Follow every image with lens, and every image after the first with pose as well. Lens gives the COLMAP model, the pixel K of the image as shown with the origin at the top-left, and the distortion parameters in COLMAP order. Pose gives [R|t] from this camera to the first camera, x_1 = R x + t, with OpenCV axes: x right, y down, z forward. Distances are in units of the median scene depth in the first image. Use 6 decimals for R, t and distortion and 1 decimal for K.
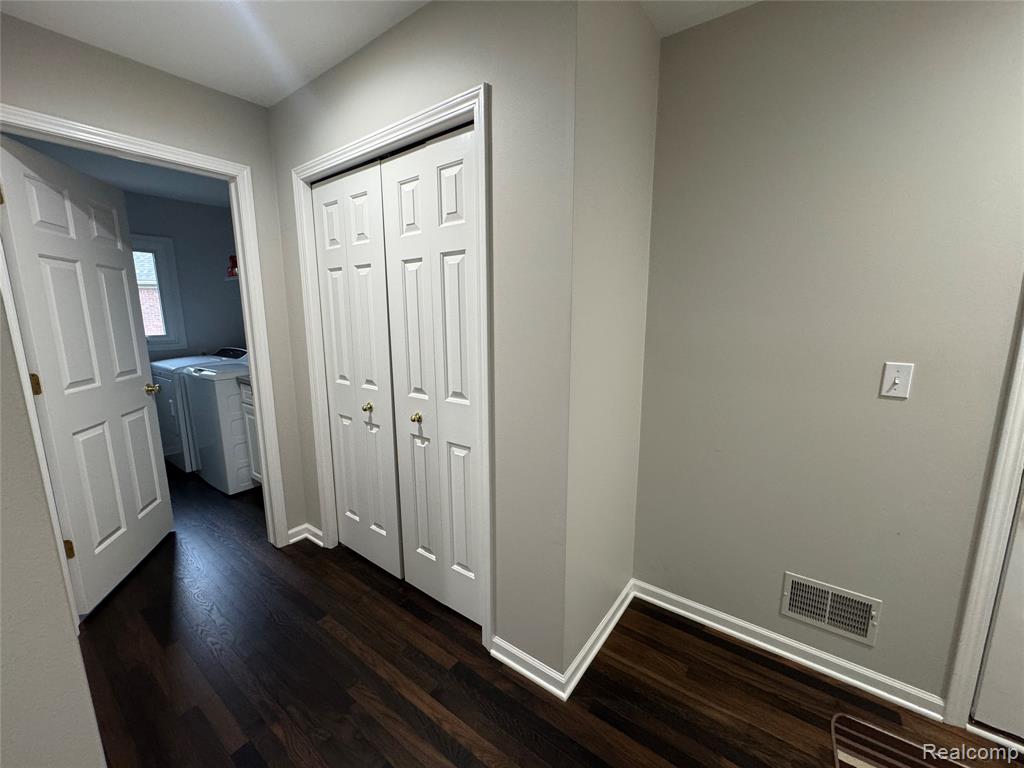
lens RADIAL K [[409.1, 0, 512.0], [0, 409.1, 384.0], [0, 0, 1]] dist [-0.001960, 0.000103]
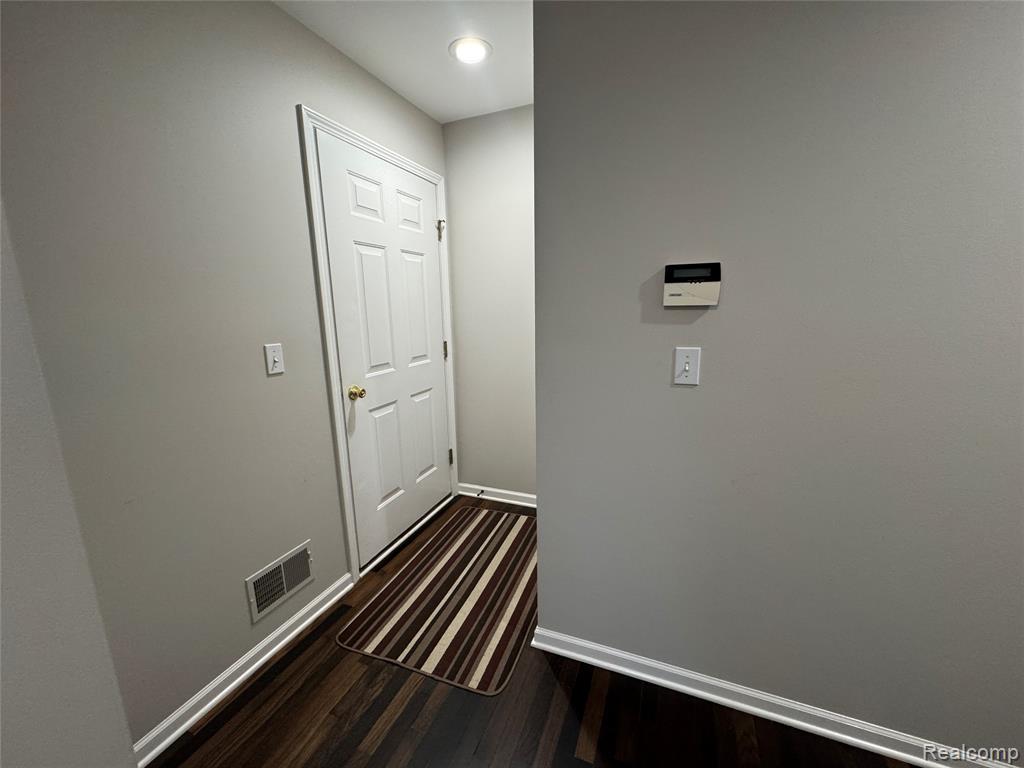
lens RADIAL K [[409.1, 0, 512.0], [0, 409.1, 384.0], [0, 0, 1]] dist [-0.001960, 0.000103]
pose [[-0.249537, -0.171103, 0.953129, -0.314494], [0.185440, 0.957607, 0.220457, -0.065350], [-0.950444, 0.231761, -0.207229, 0.553880]]
